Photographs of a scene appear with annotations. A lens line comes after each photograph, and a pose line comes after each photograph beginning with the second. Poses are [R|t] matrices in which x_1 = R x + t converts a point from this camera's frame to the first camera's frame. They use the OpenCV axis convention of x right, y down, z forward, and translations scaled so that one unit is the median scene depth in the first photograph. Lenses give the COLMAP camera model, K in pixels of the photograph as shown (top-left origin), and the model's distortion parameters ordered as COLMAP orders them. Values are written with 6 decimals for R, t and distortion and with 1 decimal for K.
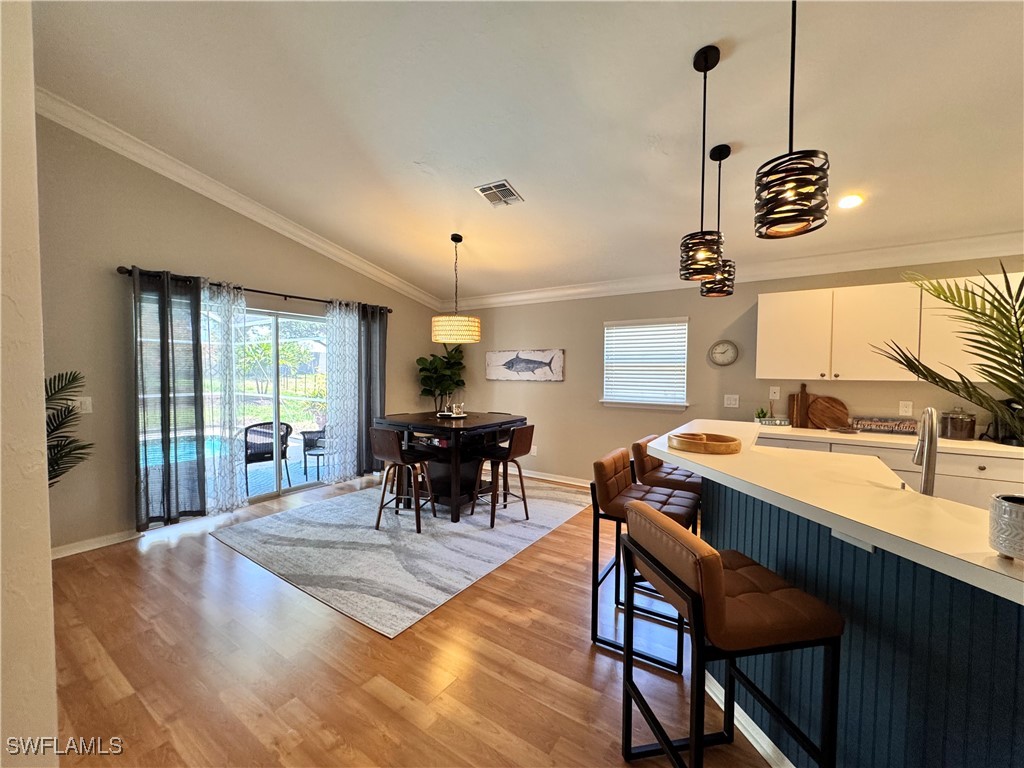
lens RADIAL K [[410.0, 0, 512.0], [0, 410.0, 384.0], [0, 0, 1]] dist [-0.002960, 0.000144]
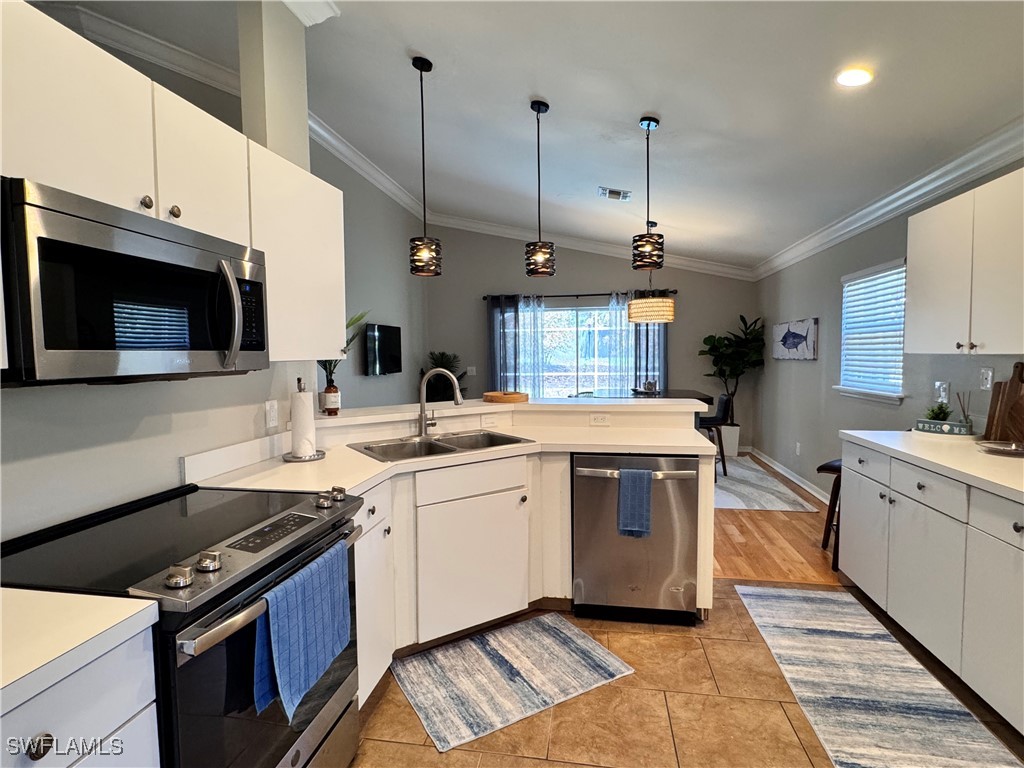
lens RADIAL K [[518.4, 0, 512.0], [0, 518.4, 384.0], [0, 0, 1]] dist [-0.000028, 0.000039]
pose [[0.411331, 0.043041, -0.910469, 0.960479], [-0.016788, 0.999073, 0.039645, 0.010911], [0.911331, -0.001022, 0.411673, 0.120738]]
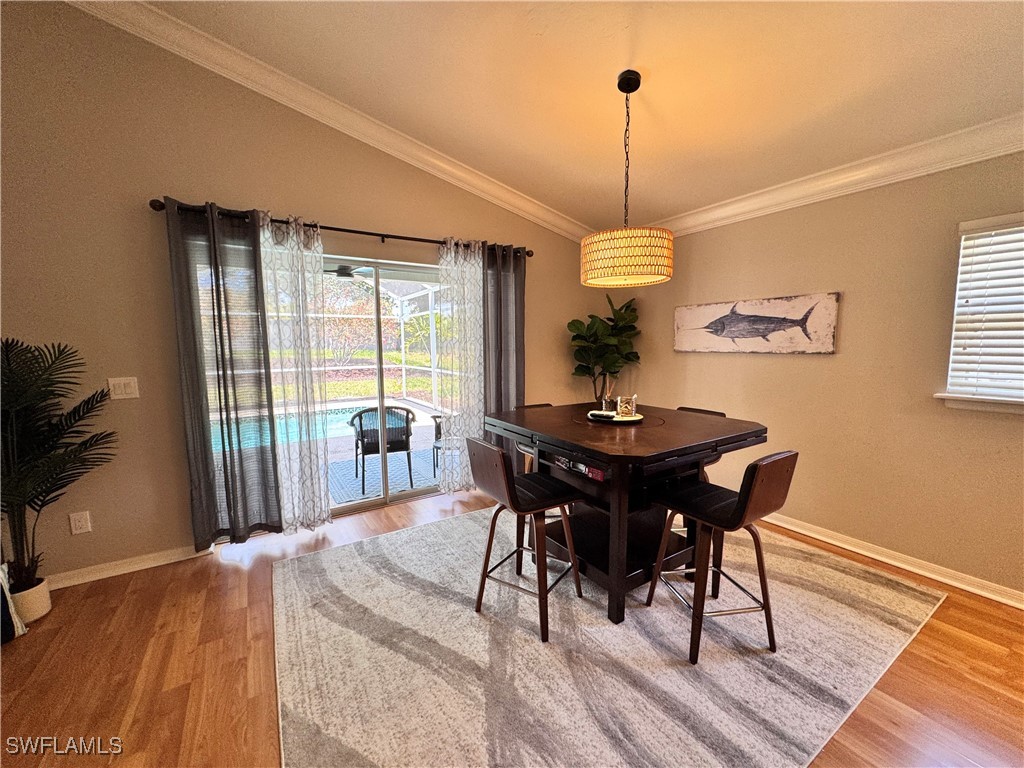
lens RADIAL K [[410.0, 0, 512.0], [0, 410.0, 384.0], [0, 0, 1]] dist [-0.002960, 0.000144]
pose [[0.915619, 0.026073, -0.401200, -0.052205], [0.001138, 0.997723, 0.067438, -0.005103], [0.402045, -0.062204, 0.913505, 0.441969]]
